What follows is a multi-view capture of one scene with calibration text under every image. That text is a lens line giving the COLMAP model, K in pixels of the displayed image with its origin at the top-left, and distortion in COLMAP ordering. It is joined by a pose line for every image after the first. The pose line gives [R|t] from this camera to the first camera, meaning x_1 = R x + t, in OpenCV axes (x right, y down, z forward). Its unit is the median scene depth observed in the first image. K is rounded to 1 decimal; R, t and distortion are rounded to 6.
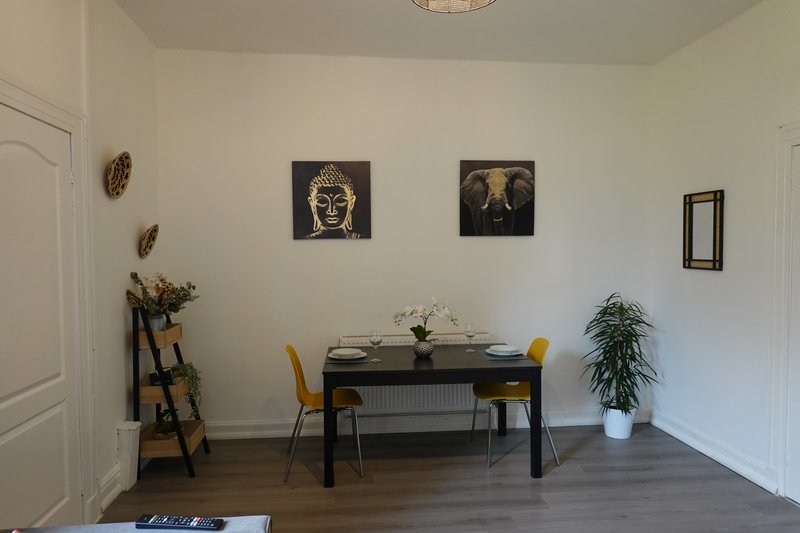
lens RADIAL K [[496.8, 0, 399.9], [0, 496.8, 269.6], [0, 0, 1]] dist [0.007589, 0.003362]
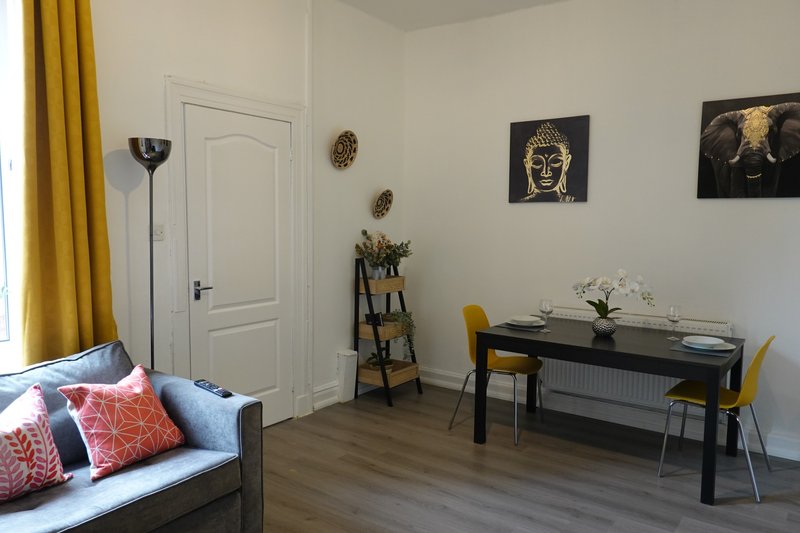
lens RADIAL K [[537.2, 0, 399.8], [0, 537.2, 261.6], [0, 0, 1]] dist [0.011455, 0.003335]
pose [[0.786523, 0.067600, -0.613850, 0.330022], [-0.039612, 0.997466, 0.059090, 0.001569], [0.616289, -0.022160, 0.787208, 0.025127]]
